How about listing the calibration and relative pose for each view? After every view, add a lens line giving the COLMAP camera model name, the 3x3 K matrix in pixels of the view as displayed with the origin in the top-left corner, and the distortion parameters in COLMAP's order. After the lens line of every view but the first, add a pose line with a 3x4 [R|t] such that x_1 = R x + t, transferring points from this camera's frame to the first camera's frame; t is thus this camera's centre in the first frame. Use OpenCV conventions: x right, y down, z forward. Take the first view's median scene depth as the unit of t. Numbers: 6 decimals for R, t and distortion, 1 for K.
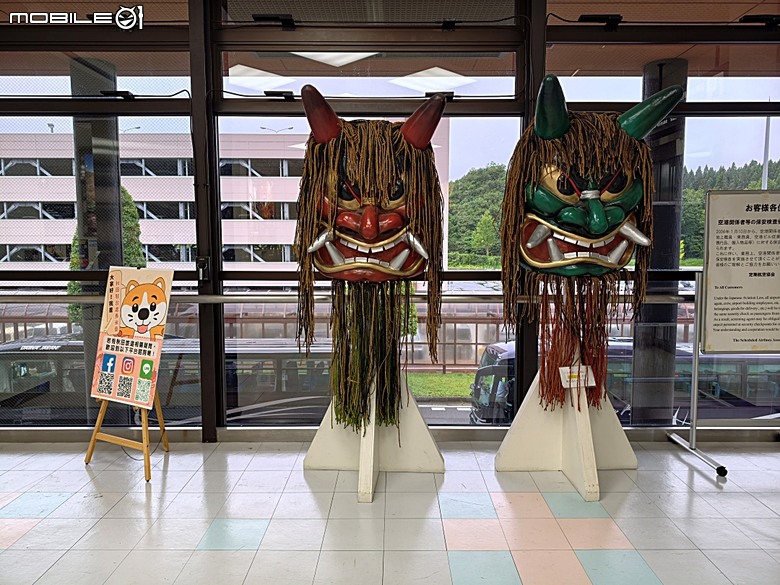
lens RADIAL K [[562.8, 0, 392.3], [0, 562.8, 291.9], [0, 0, 1]] dist [0.025779, 0.002320]
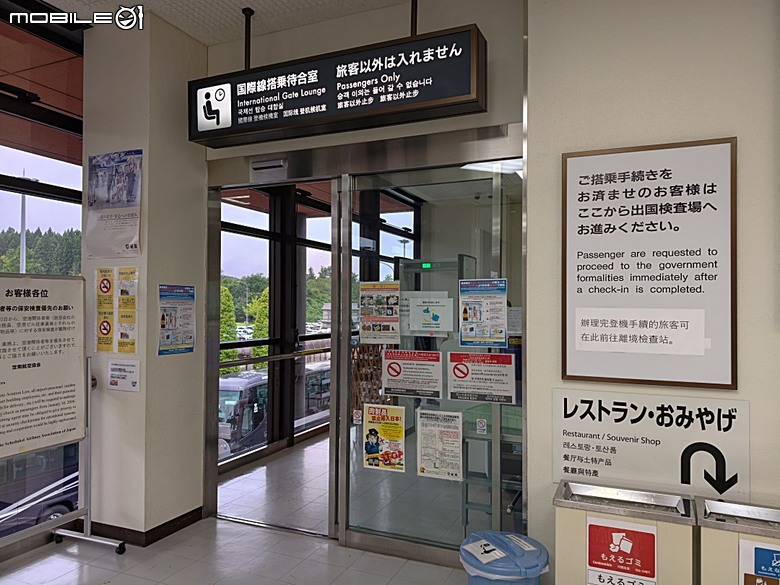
lens RADIAL K [[562.8, 0, 391.9], [0, 562.8, 294.3], [0, 0, 1]] dist [0.025779, 0.002320]
pose [[0.409591, 0.018066, 0.912090, 0.058494], [0.081708, 0.995059, -0.056402, -0.045474], [-0.908603, 0.097627, 0.406091, 0.092354]]
